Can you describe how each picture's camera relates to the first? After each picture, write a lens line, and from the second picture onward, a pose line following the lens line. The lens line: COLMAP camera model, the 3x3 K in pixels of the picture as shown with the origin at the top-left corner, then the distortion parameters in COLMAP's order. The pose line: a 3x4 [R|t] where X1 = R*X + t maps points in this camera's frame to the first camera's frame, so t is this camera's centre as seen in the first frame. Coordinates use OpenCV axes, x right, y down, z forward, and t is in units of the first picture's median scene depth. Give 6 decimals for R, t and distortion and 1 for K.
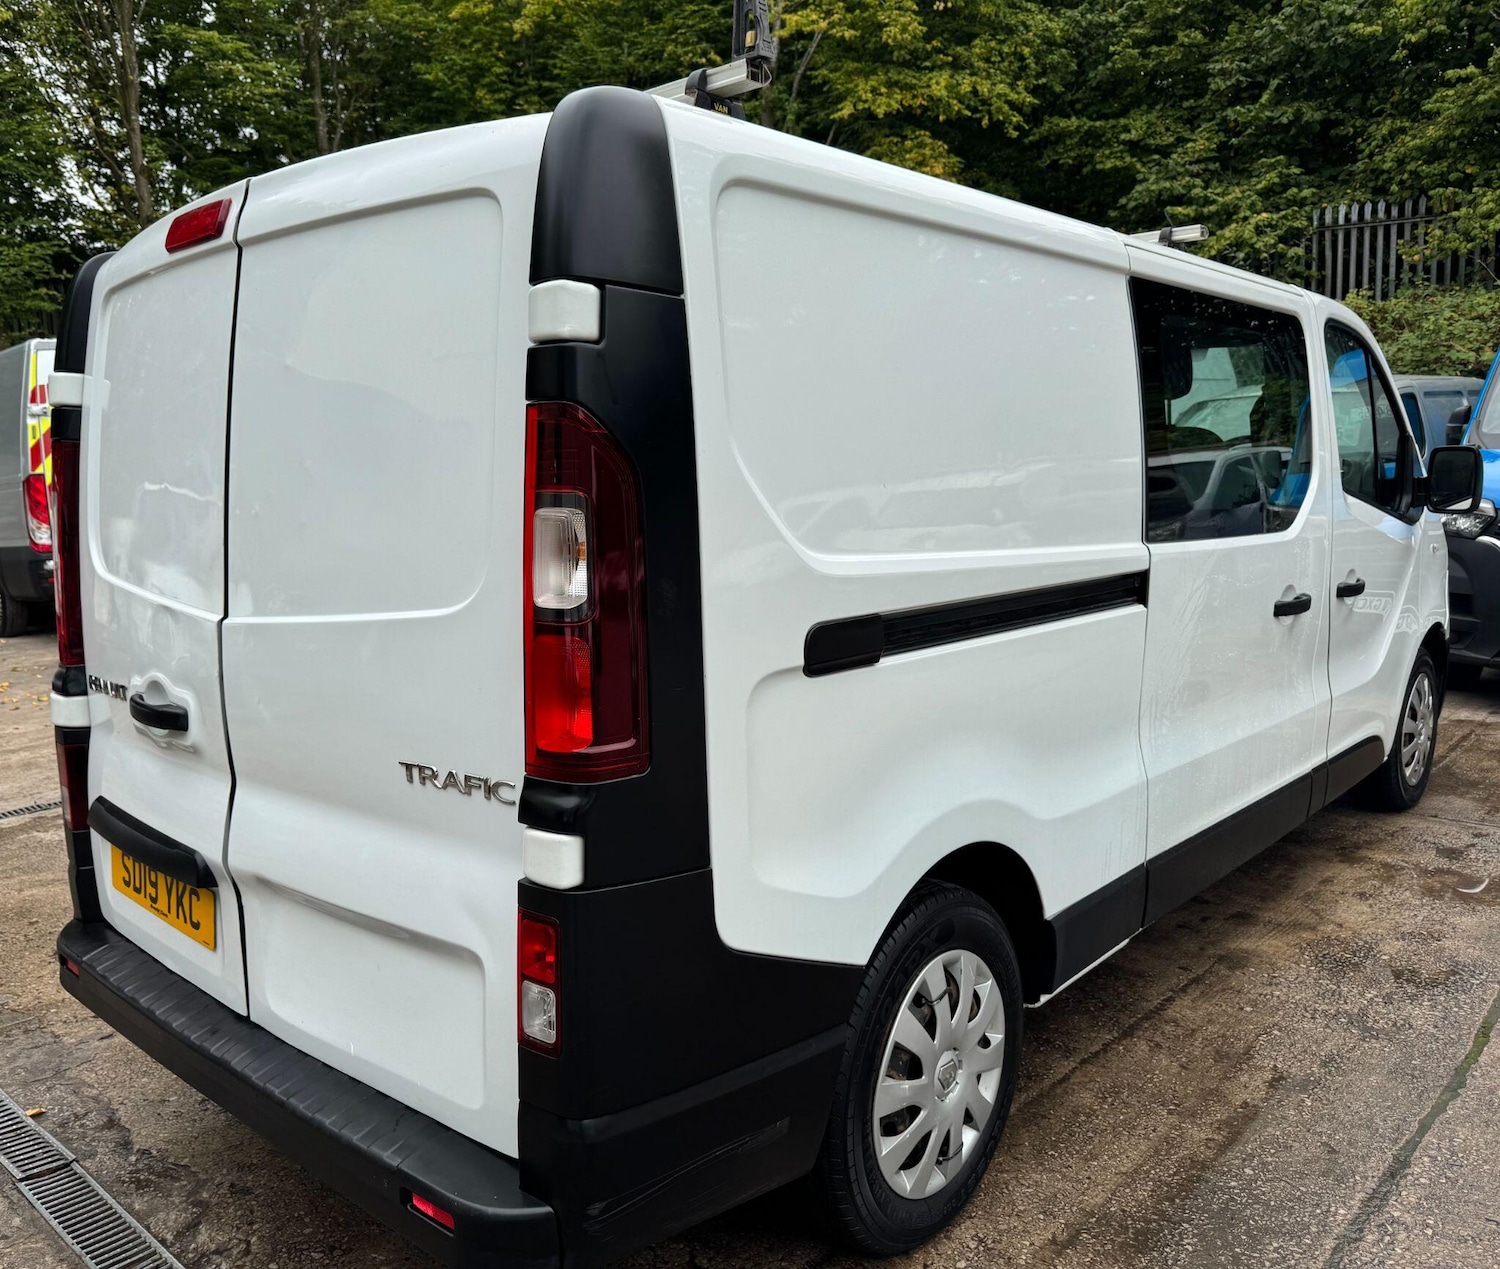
lens RADIAL K [[1223.2, 0, 709.1], [0, 1223.2, 629.0], [0, 0, 1]] dist [-0.007748, 0.006072]
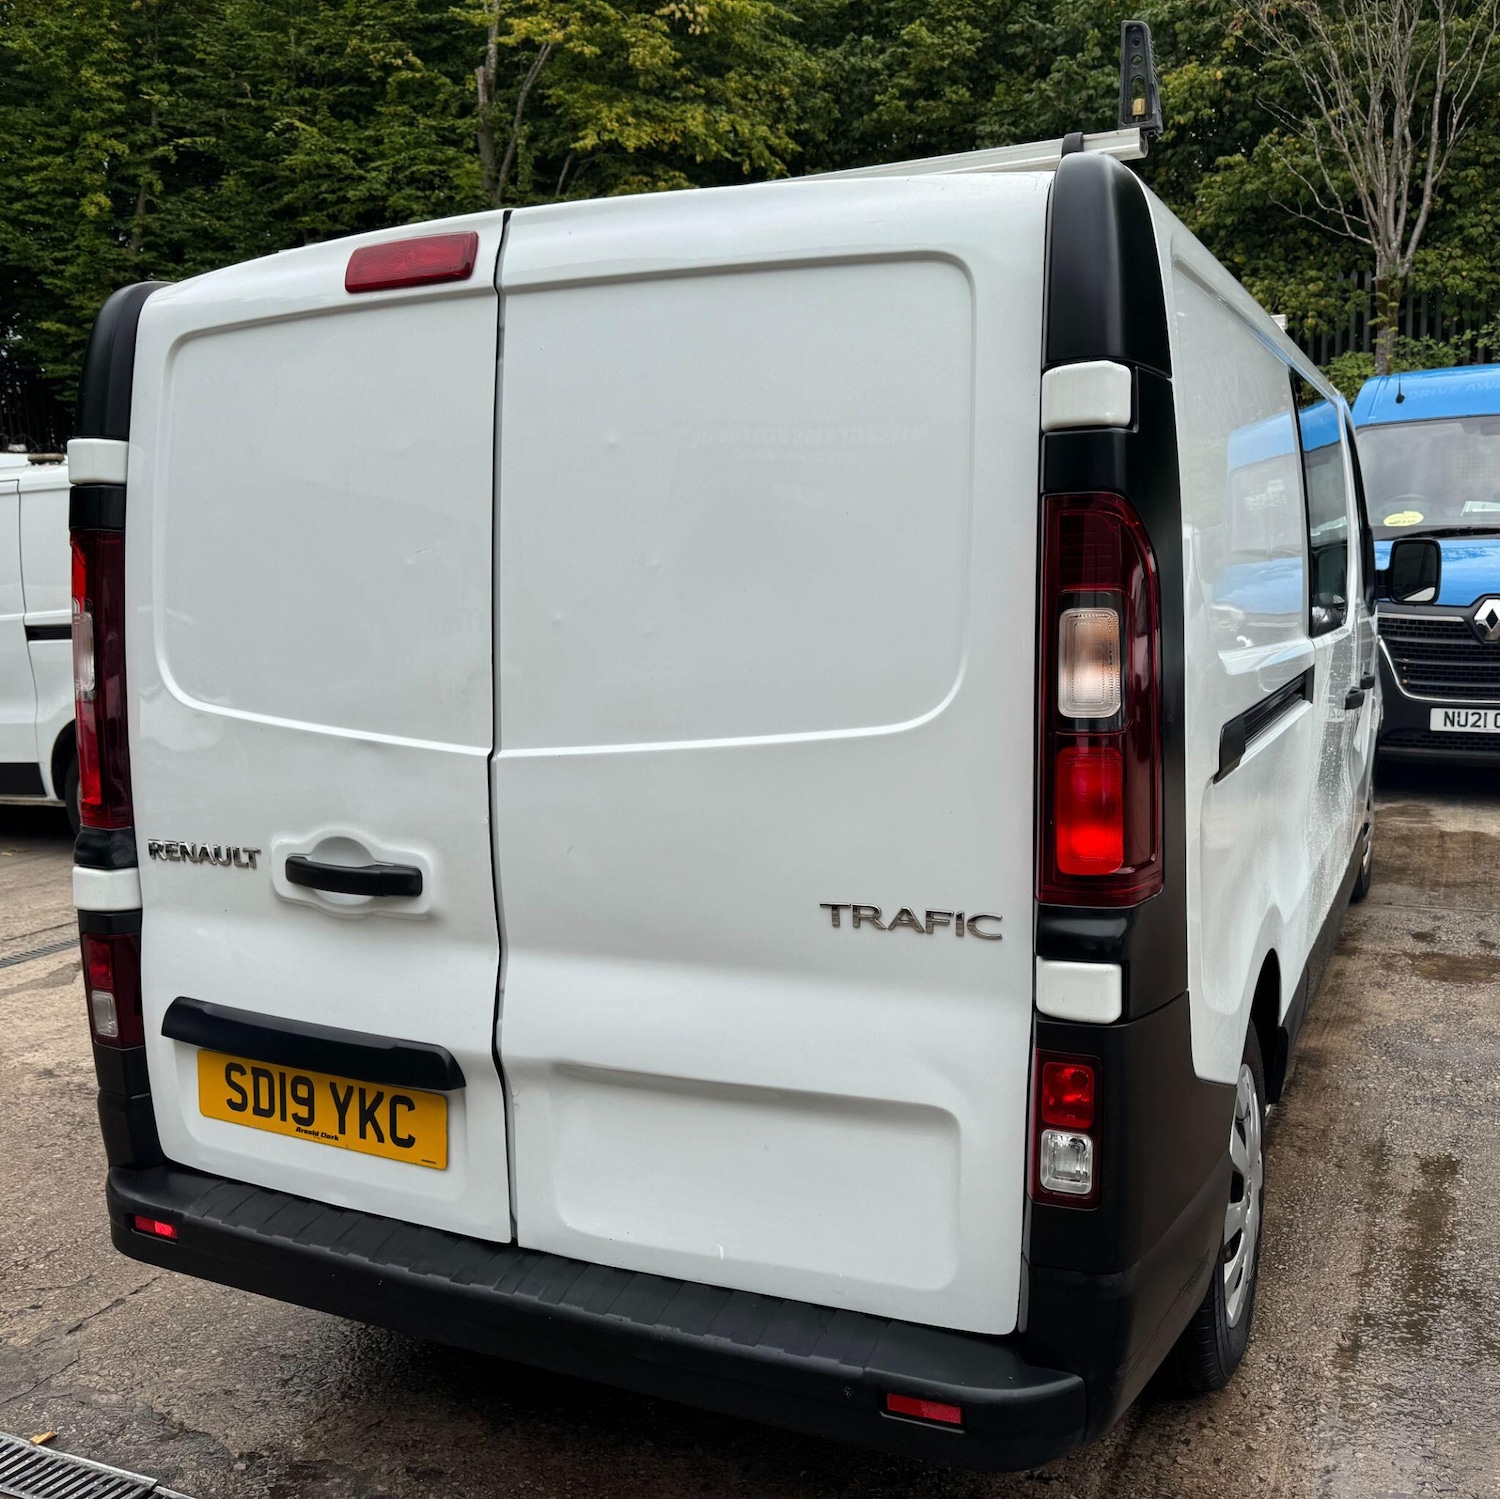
lens RADIAL K [[1439.6, 0, 835.2], [0, 1439.6, 744.4], [0, 0, 1]] dist [0.001272, -0.008429]
pose [[0.947142, -0.042607, 0.317972, -0.060932], [0.044006, 0.999027, 0.002785, -0.000714], [-0.317782, 0.011355, 0.948096, 0.003353]]
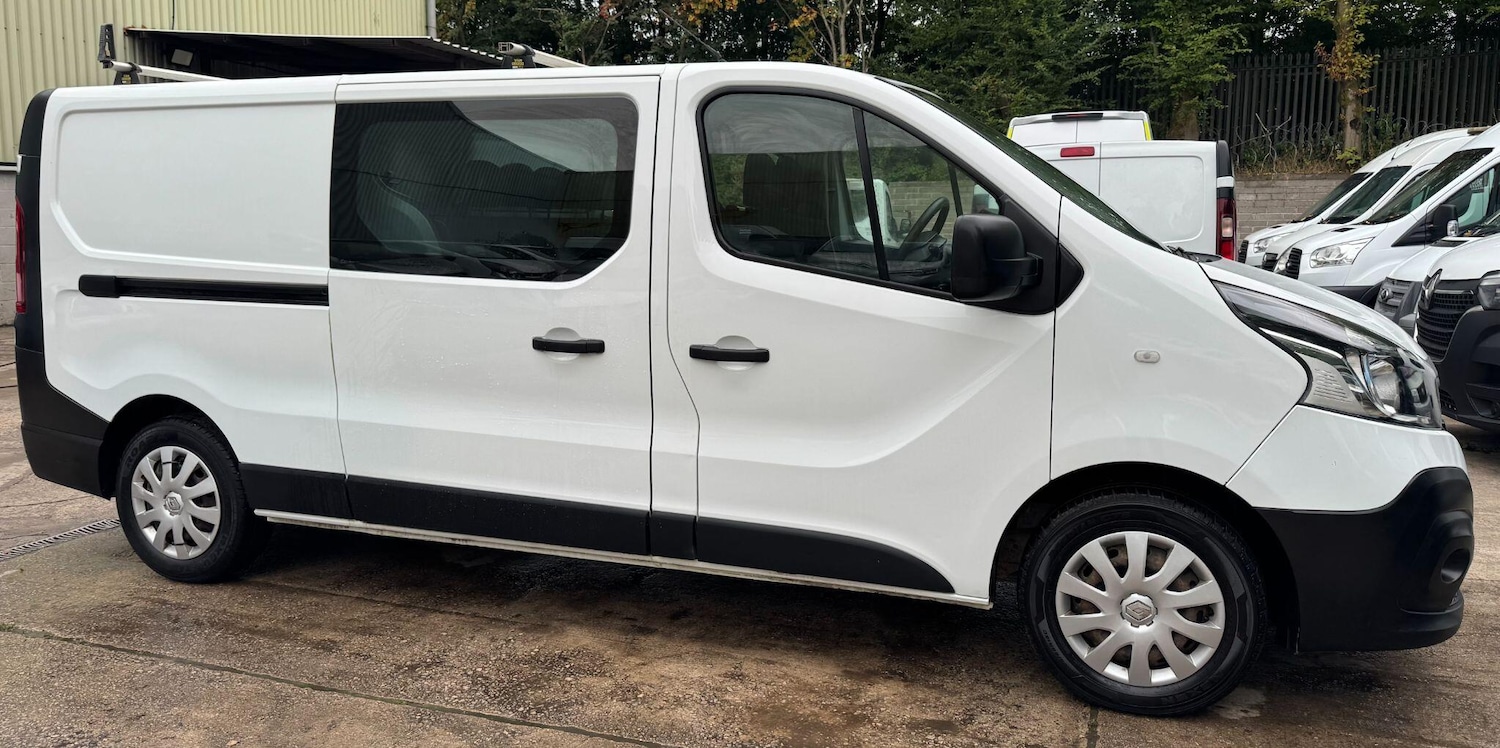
lens RADIAL K [[1073.9, 0, 747.6], [0, 1073.9, 338.7], [0, 0, 1]] dist [0.074678, -0.130308]
pose [[0.387581, 0.129381, -0.912711, 0.307180], [-0.132678, 0.987622, 0.083658, -0.027993], [0.912237, 0.088672, 0.399950, 0.154200]]
